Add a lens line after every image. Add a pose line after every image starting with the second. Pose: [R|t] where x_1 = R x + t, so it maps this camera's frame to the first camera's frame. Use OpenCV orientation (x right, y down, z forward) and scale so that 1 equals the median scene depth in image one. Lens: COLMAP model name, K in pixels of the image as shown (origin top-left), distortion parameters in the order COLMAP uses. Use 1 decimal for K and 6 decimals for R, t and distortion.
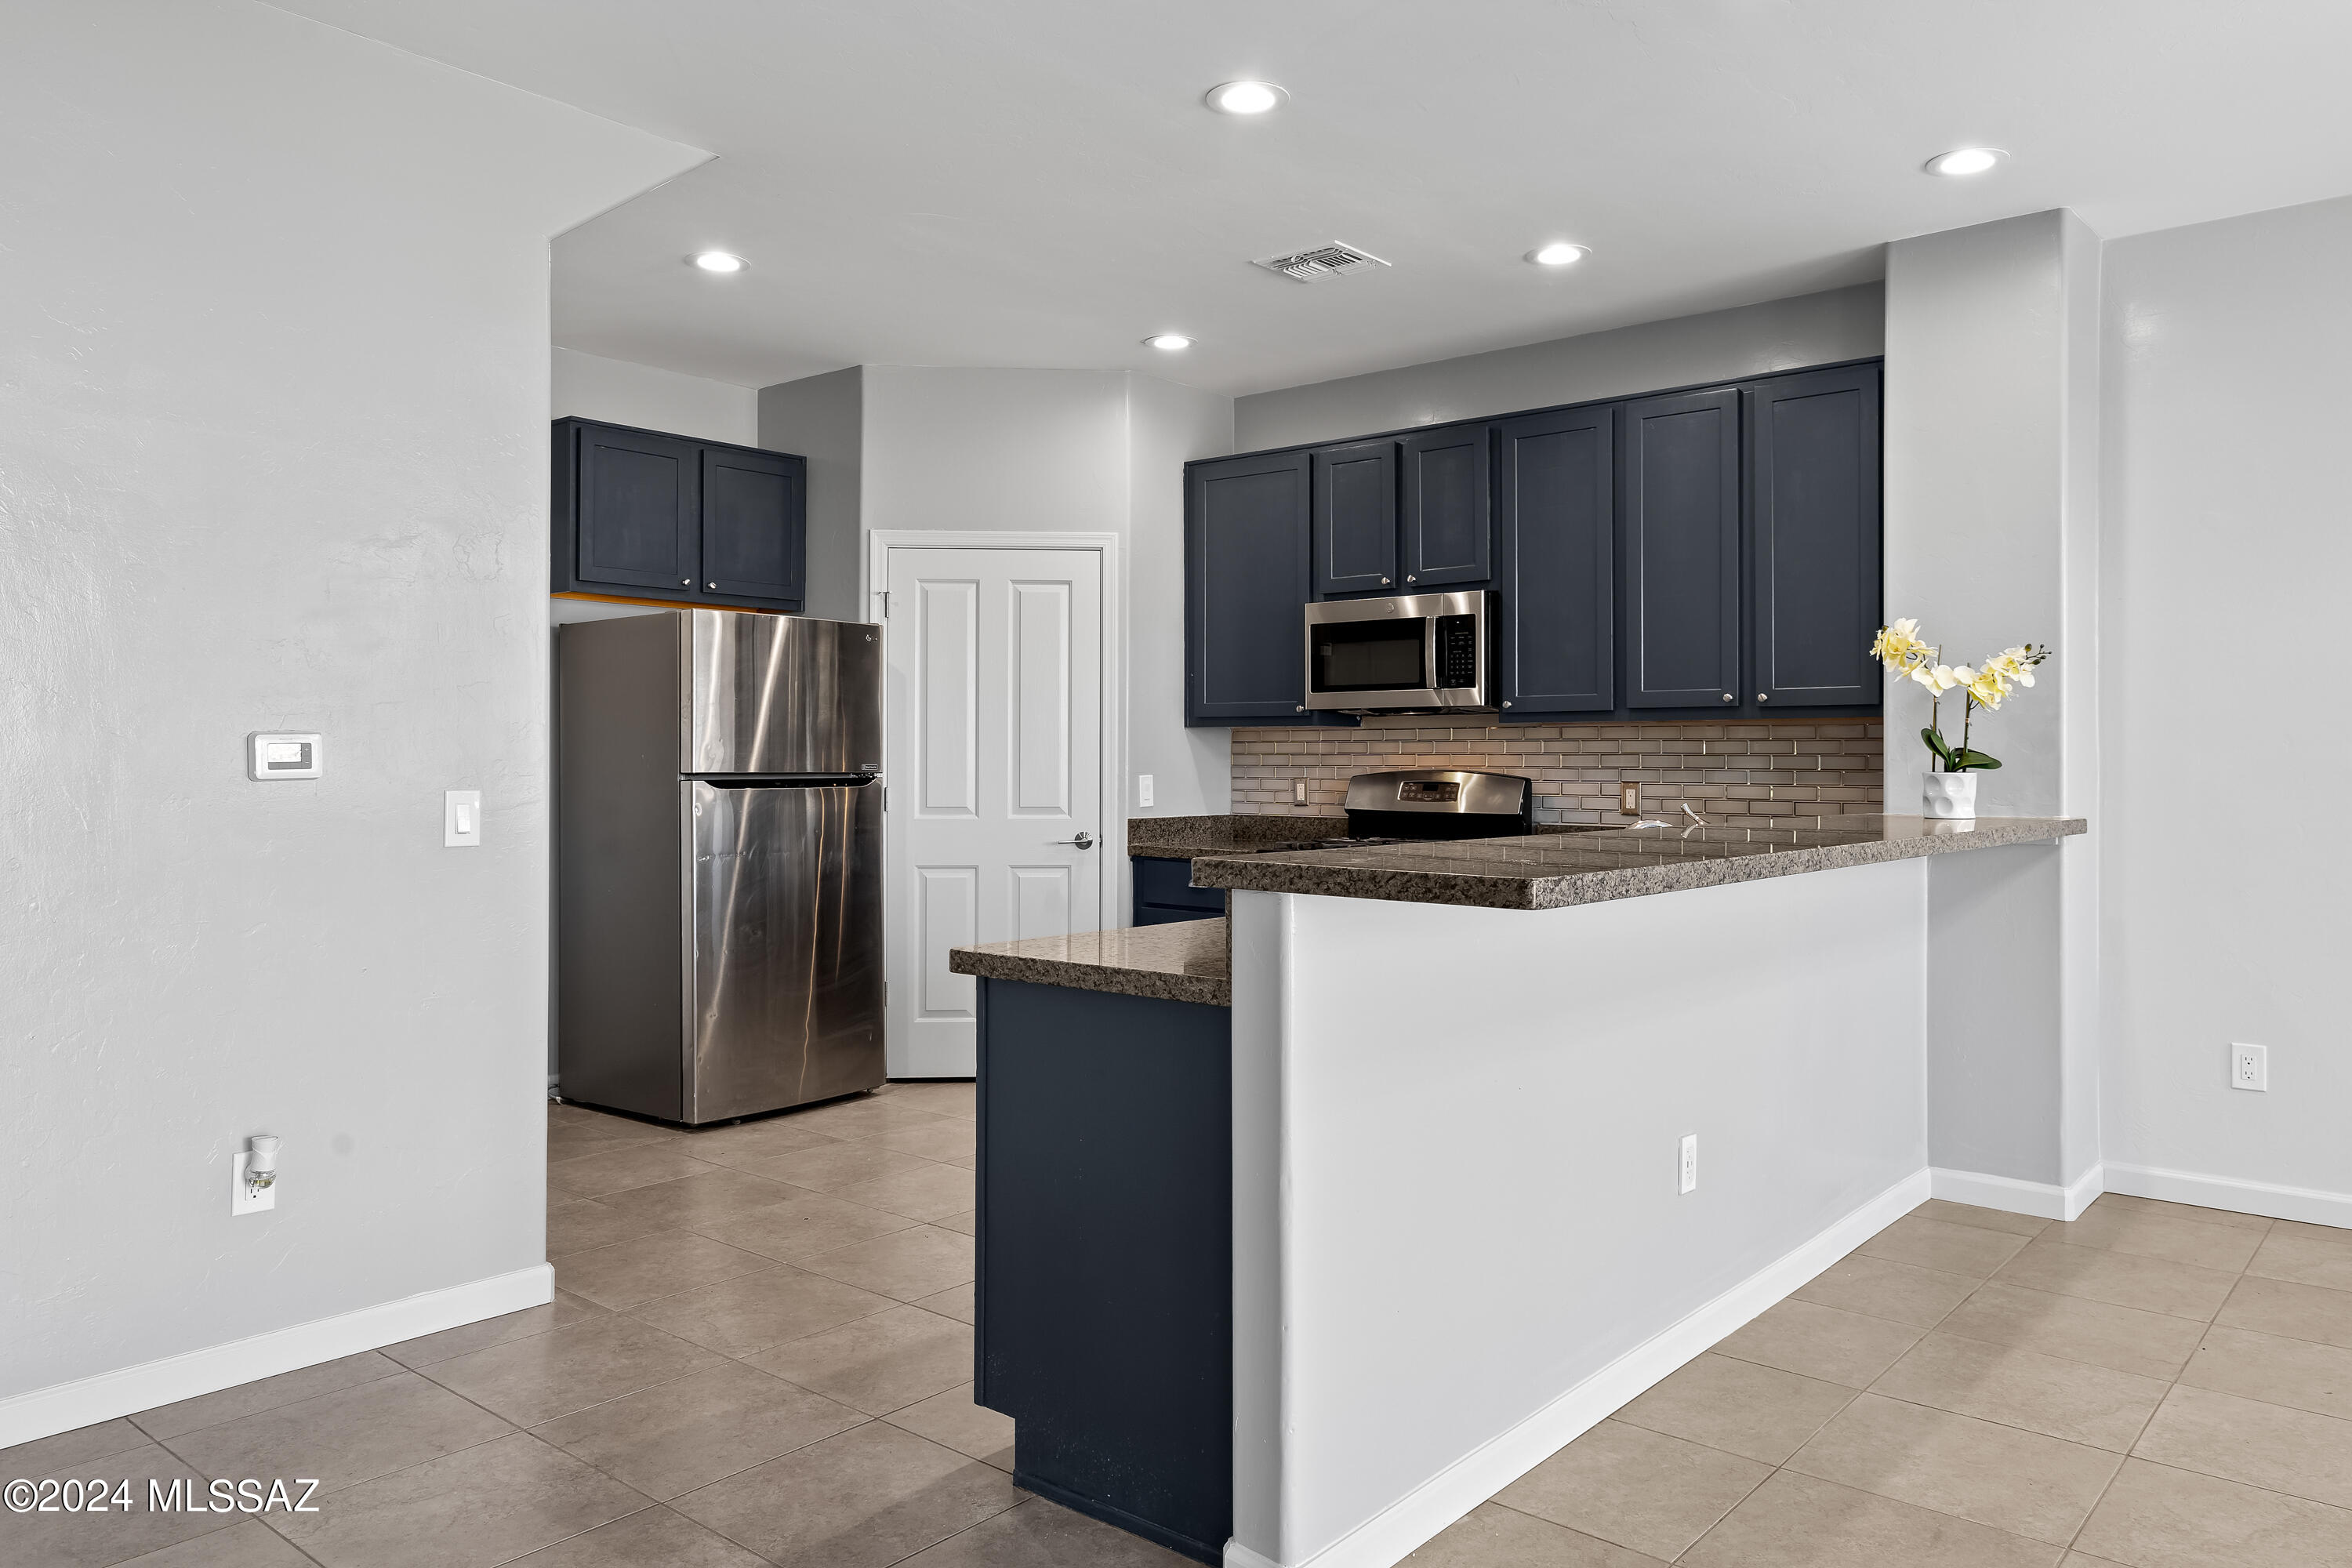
lens RADIAL K [[1627.6, 0, 1181.2], [0, 1627.6, 763.9], [0, 0, 1]] dist [-0.000052, 0.006296]
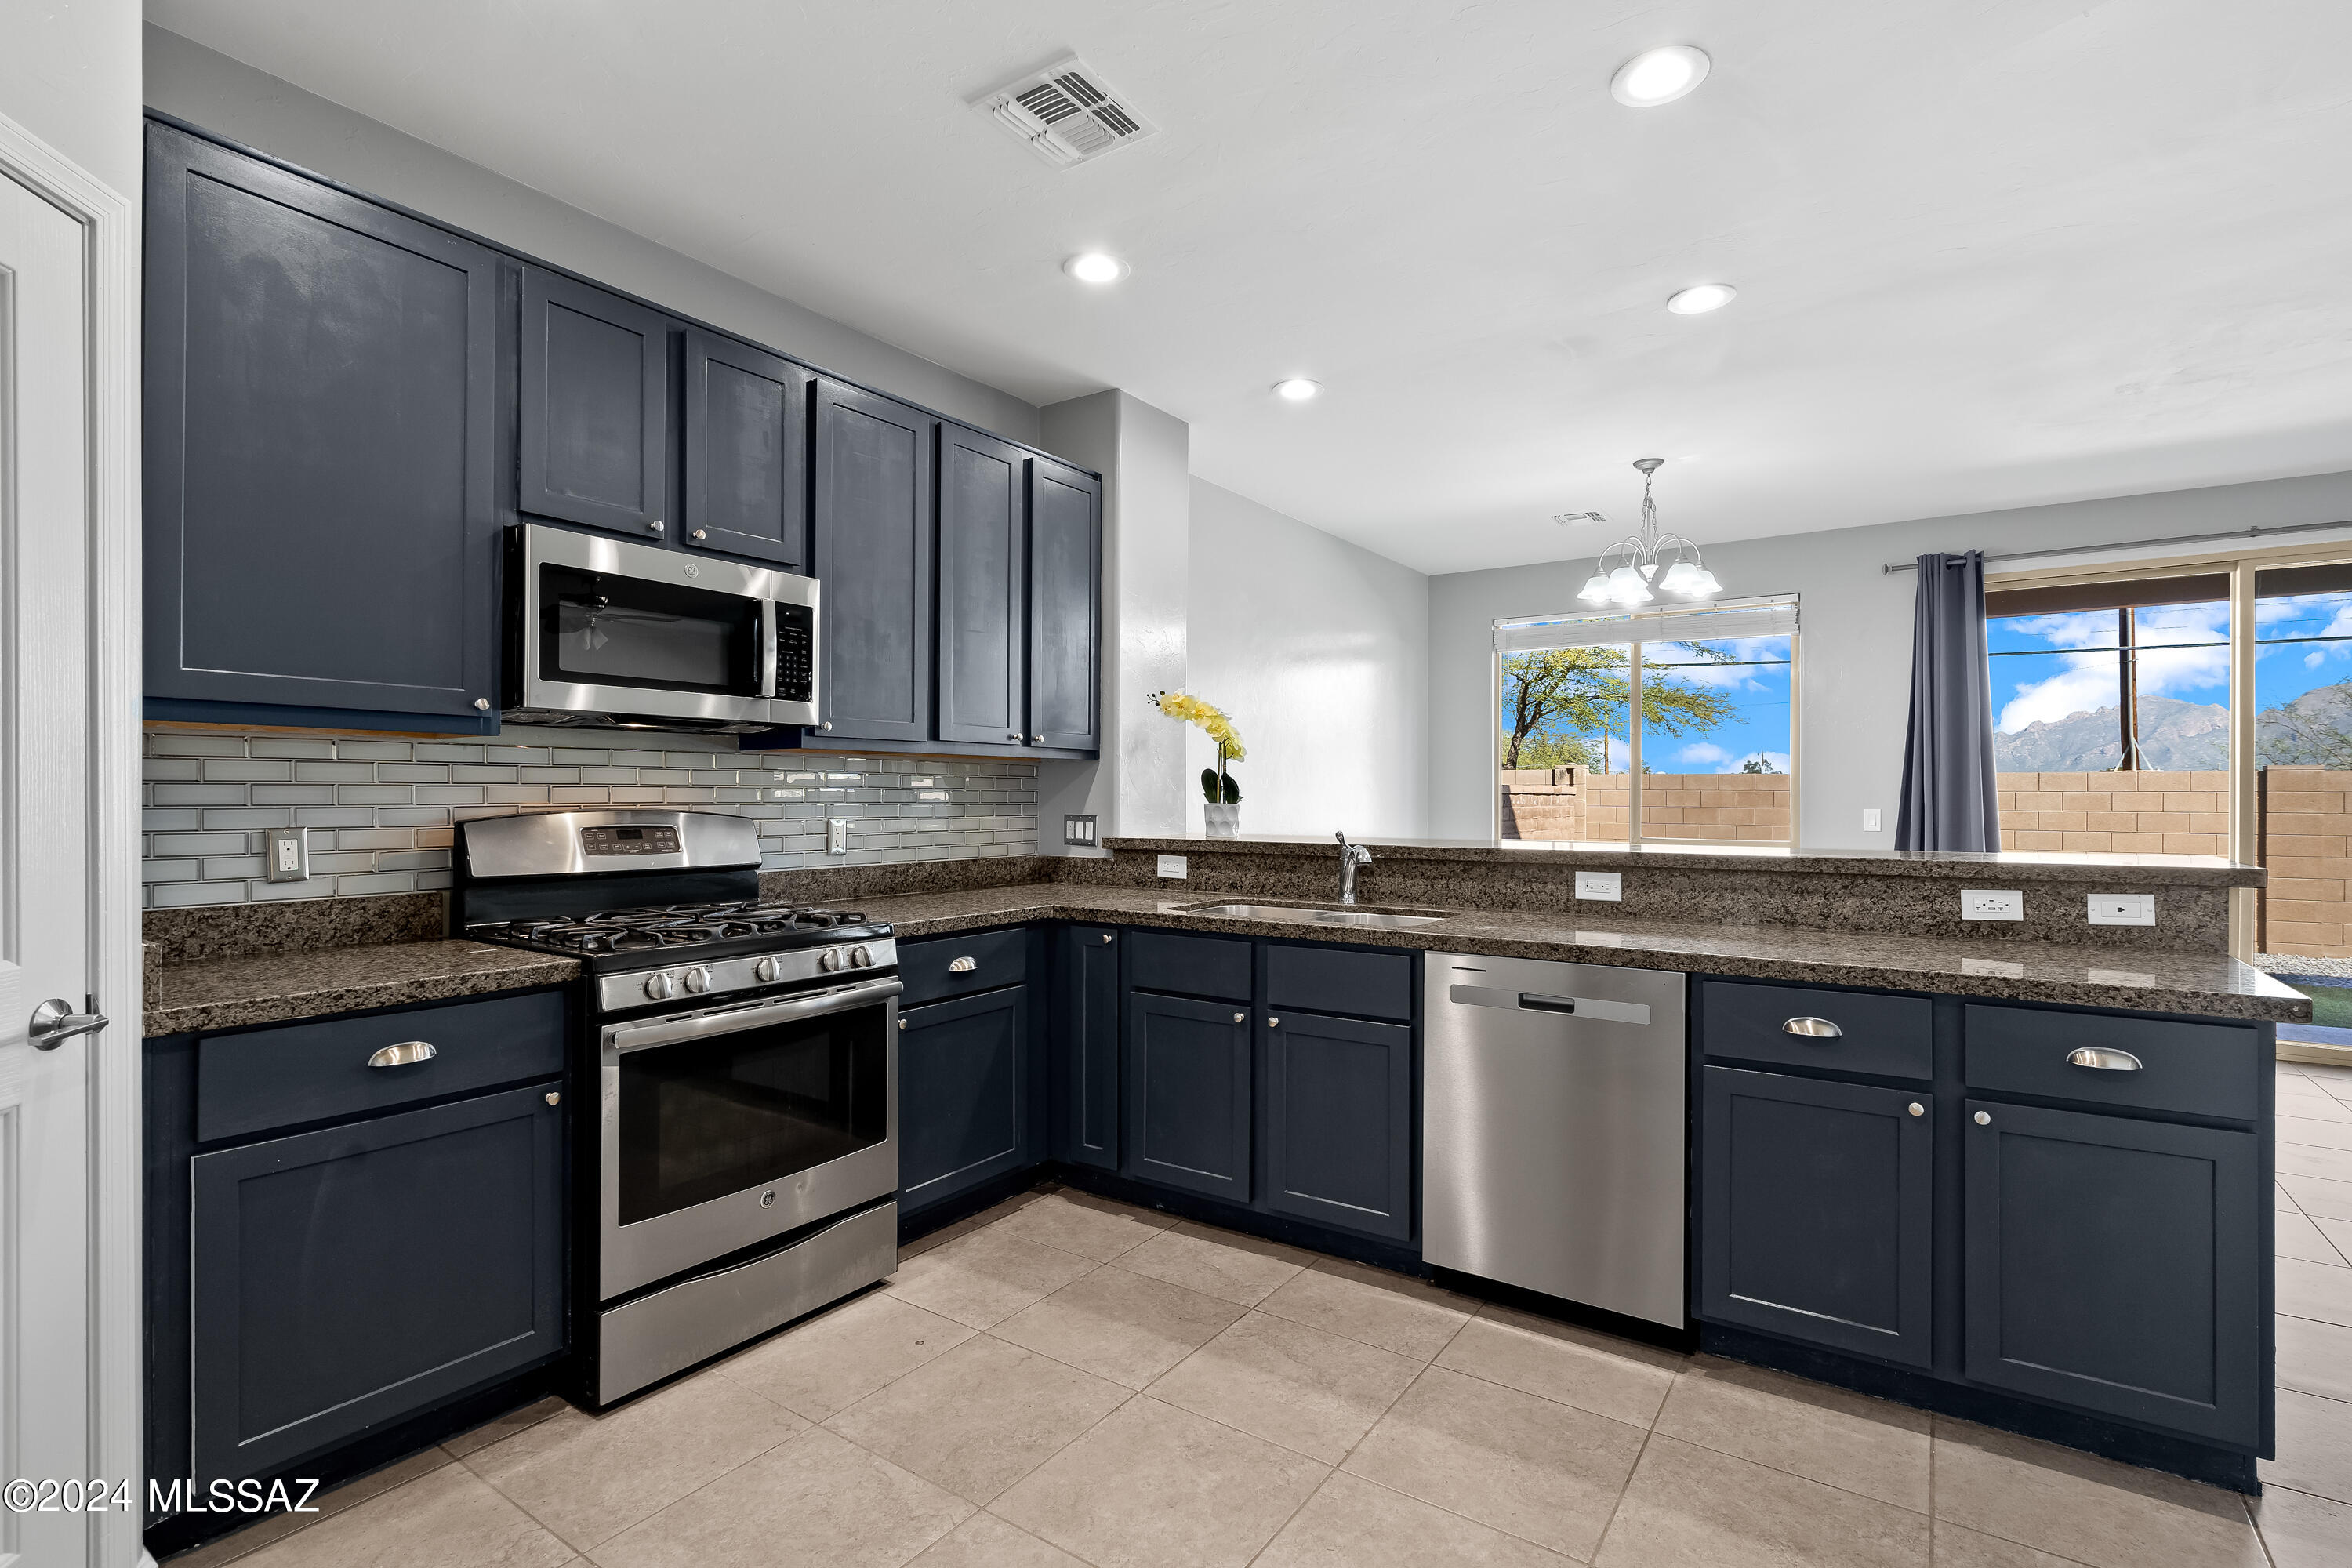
lens RADIAL K [[1092.5, 0, 1189.9], [0, 1092.5, 796.1], [0, 0, 1]] dist [-0.005310, 0.002422]
pose [[-0.103636, -0.003784, 0.994608, -0.343689], [0.000041, 0.999993, 0.003809, -0.003570], [-0.994615, 0.000436, -0.103635, 0.834224]]
